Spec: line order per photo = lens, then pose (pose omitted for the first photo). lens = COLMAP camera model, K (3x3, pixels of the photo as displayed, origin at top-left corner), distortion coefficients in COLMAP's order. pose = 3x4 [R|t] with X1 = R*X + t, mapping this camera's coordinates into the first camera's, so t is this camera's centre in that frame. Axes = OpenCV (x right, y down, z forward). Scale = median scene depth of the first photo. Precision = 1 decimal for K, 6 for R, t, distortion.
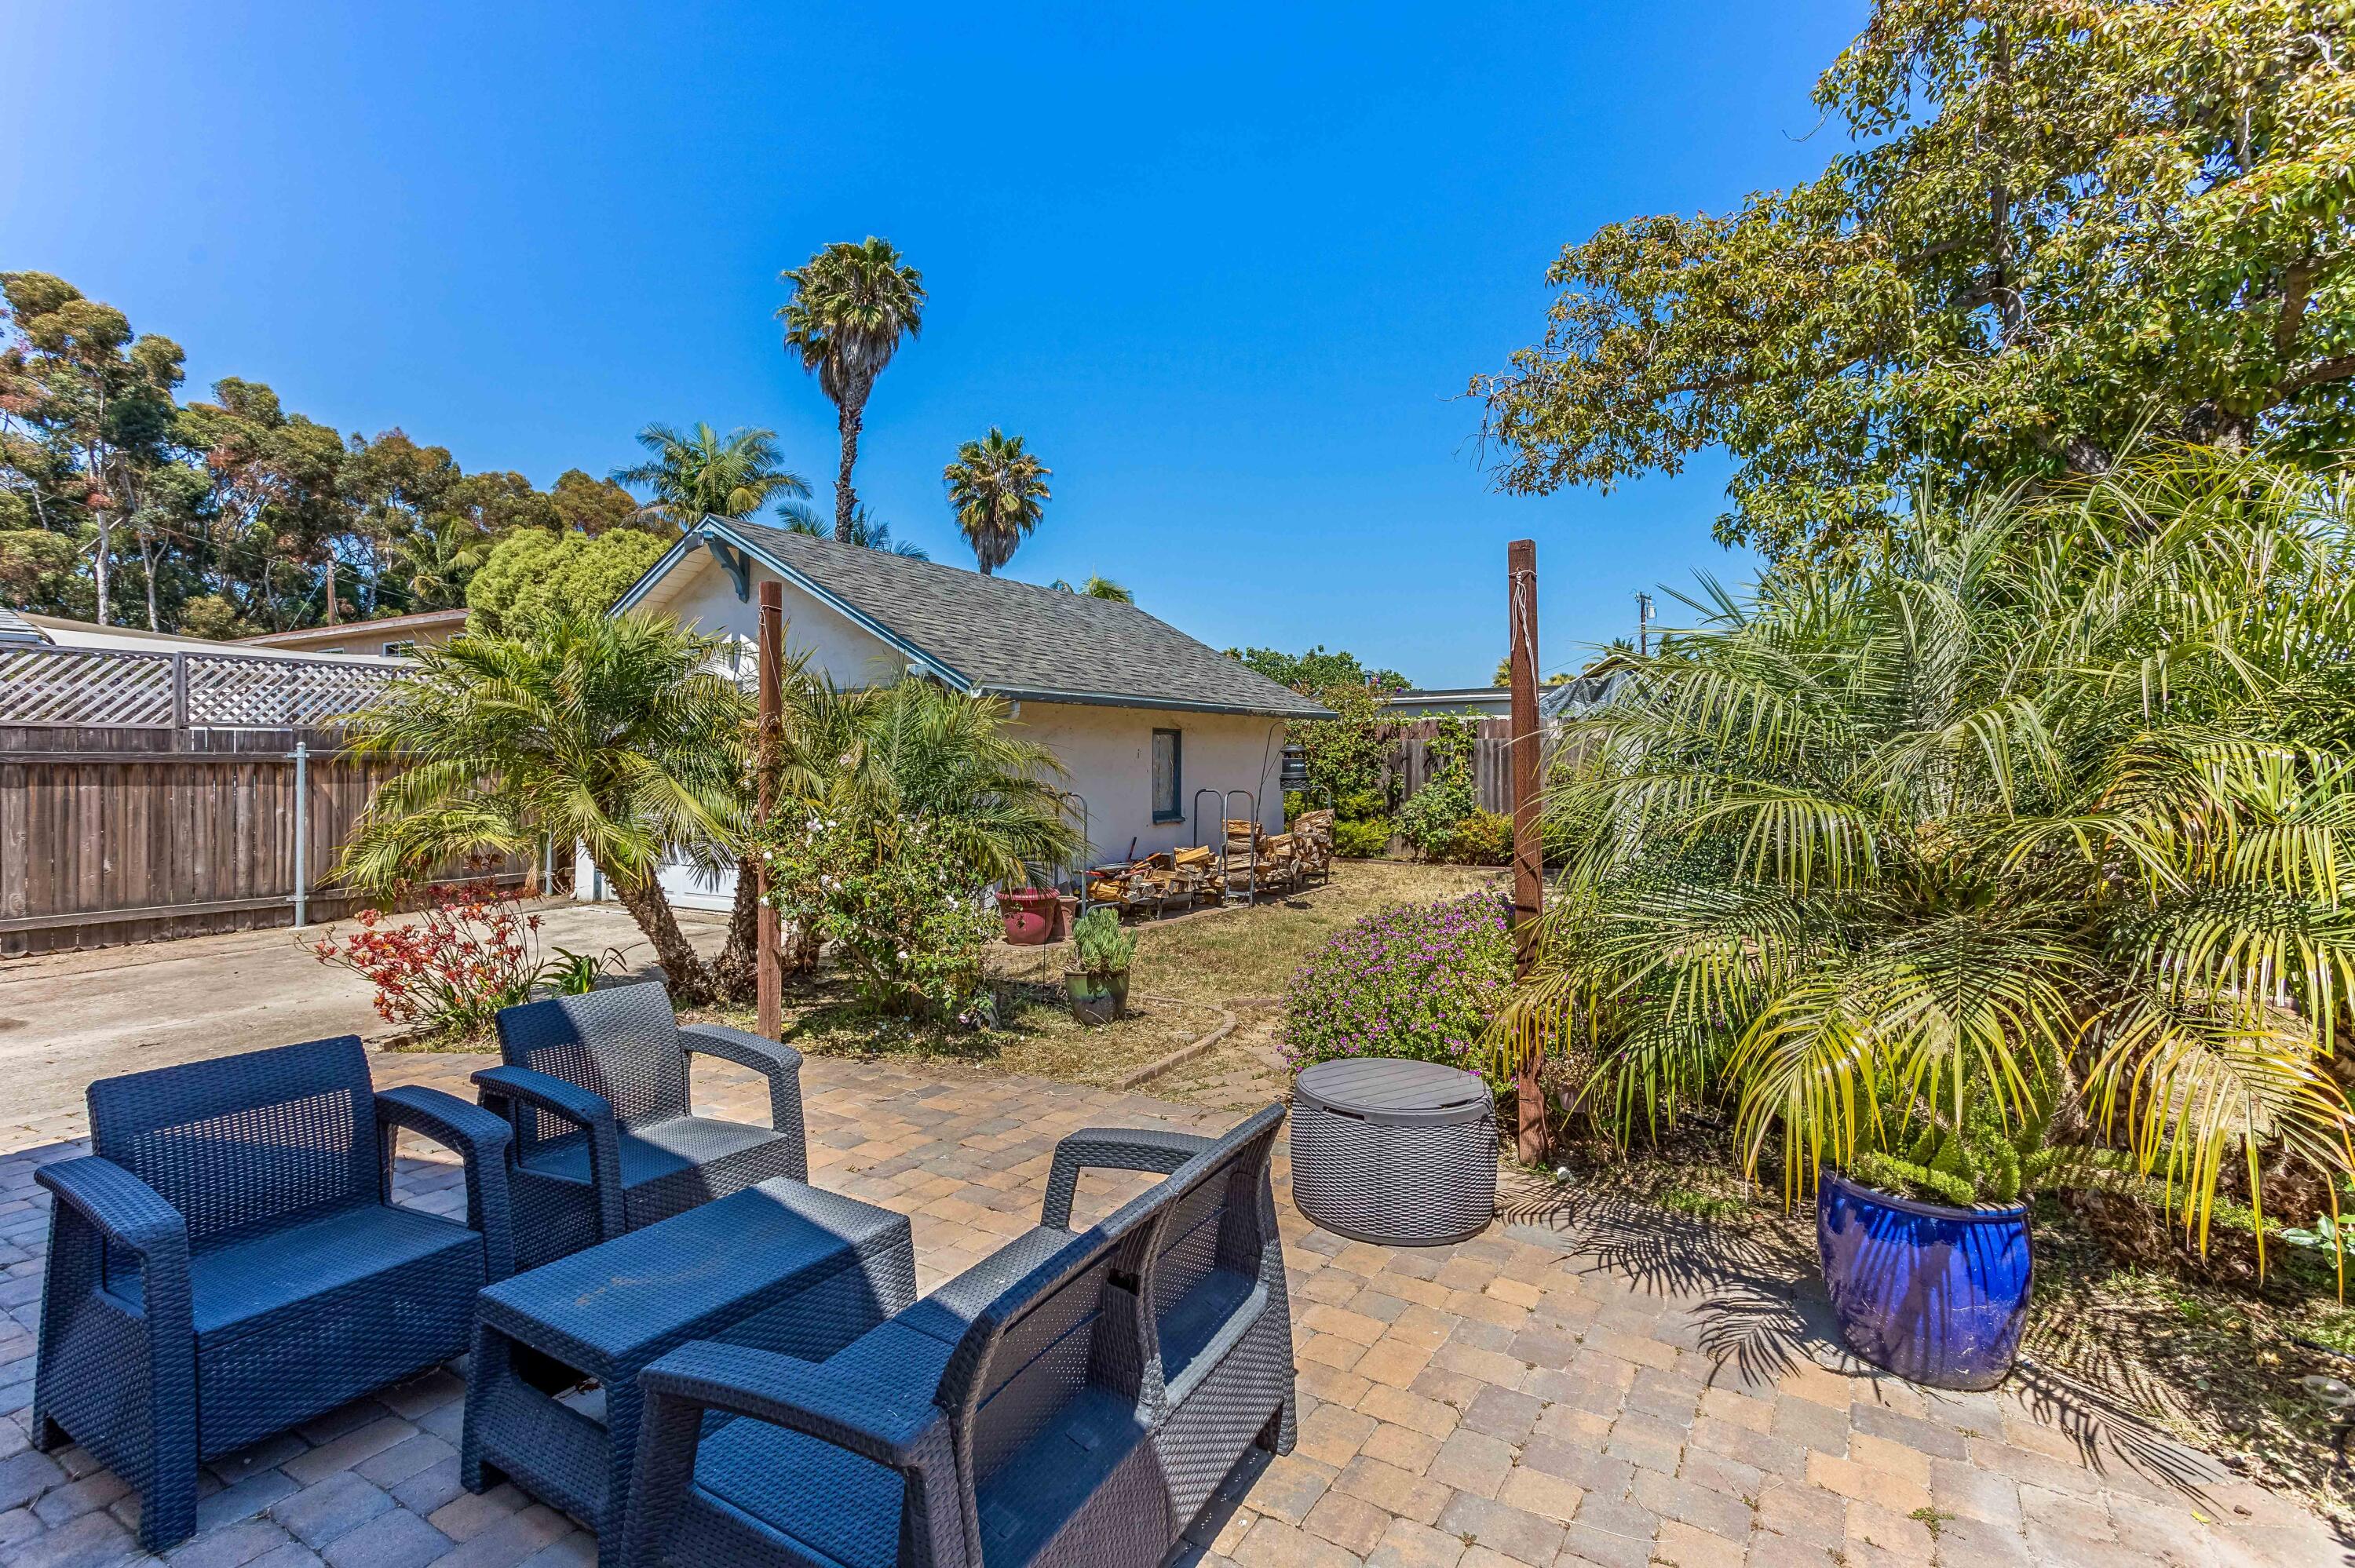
lens RADIAL K [[1130.6, 0, 1163.4], [0, 1130.6, 744.9], [0, 0, 1]] dist [0.026305, 0.000307]
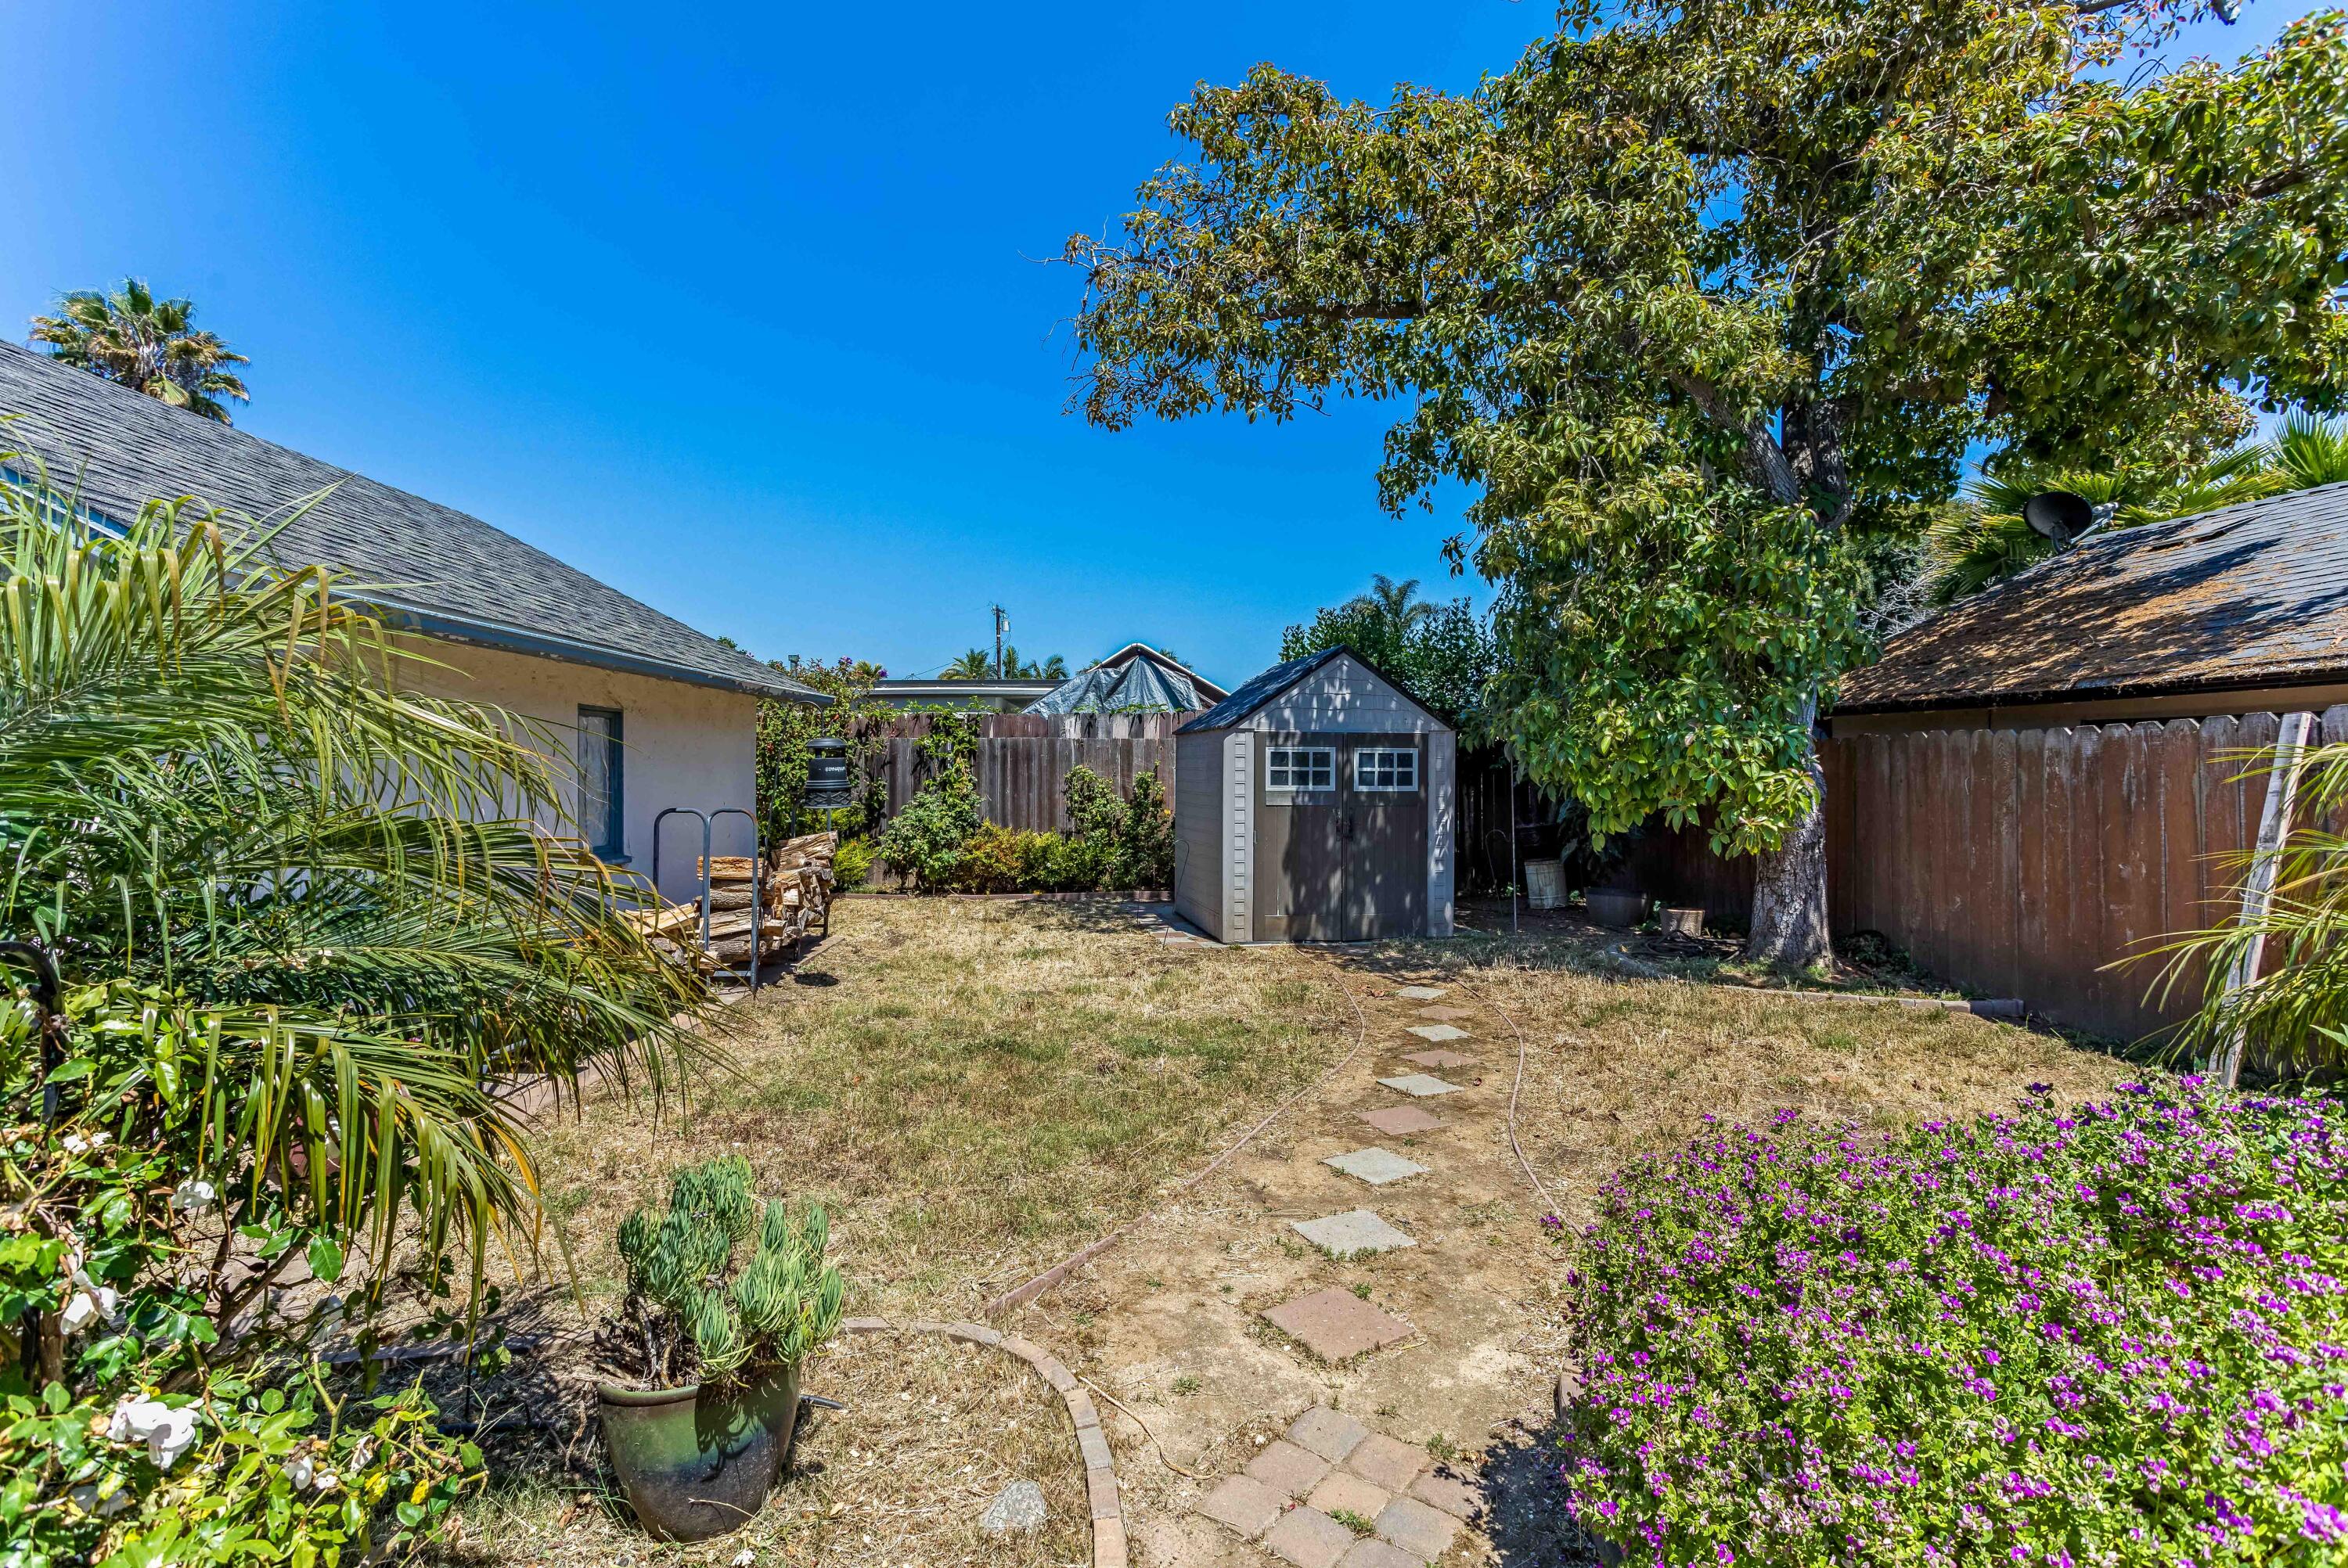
lens RADIAL K [[1116.7, 0, 1174.9], [0, 1116.7, 774.5], [0, 0, 1]] dist [0.030303, -0.000265]
pose [[0.830939, -0.004143, 0.556348, -0.020625], [-0.006589, 0.999829, 0.017287, 0.002389], [-0.556324, -0.018030, 0.830770, 0.096172]]
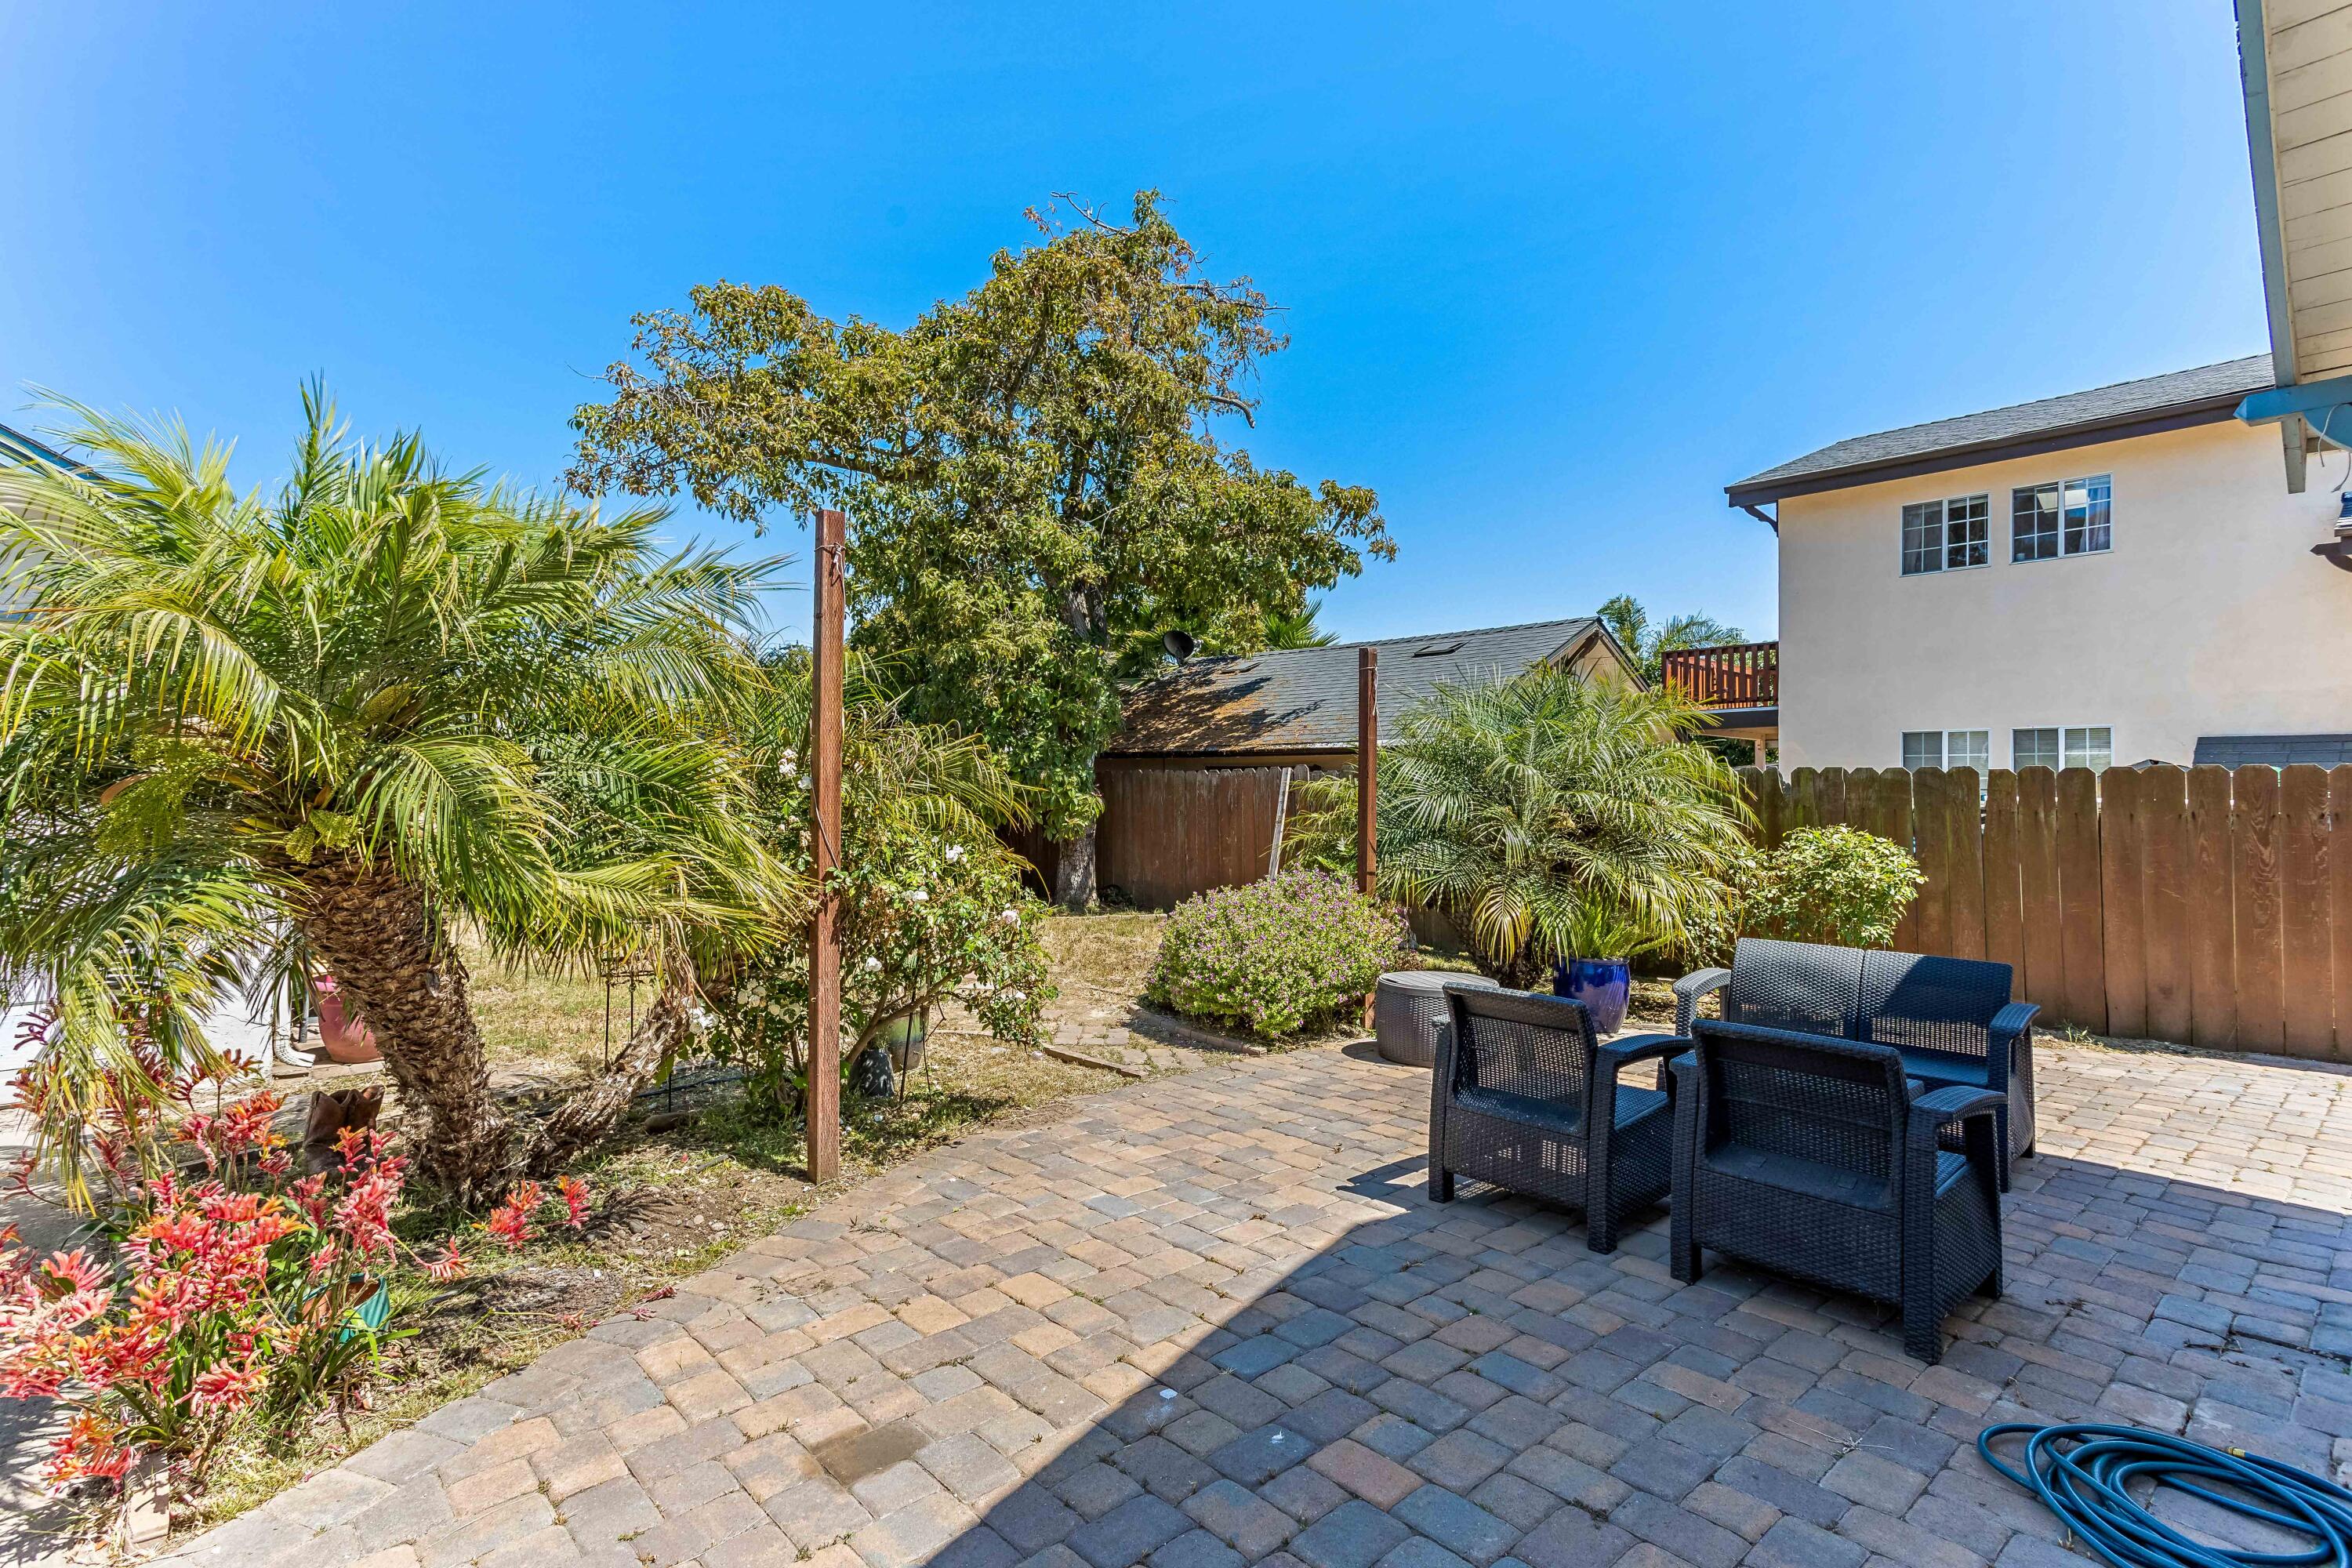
lens RADIAL K [[1098.4, 0, 1168.0], [0, 1098.4, 766.5], [0, 0, 1]] dist [0.024968, 0.000713]
pose [[0.277791, 0.018470, 0.960464, -0.124376], [-0.022383, 0.999668, -0.012750, 0.000953], [-0.960381, -0.017956, 0.278112, 0.083303]]
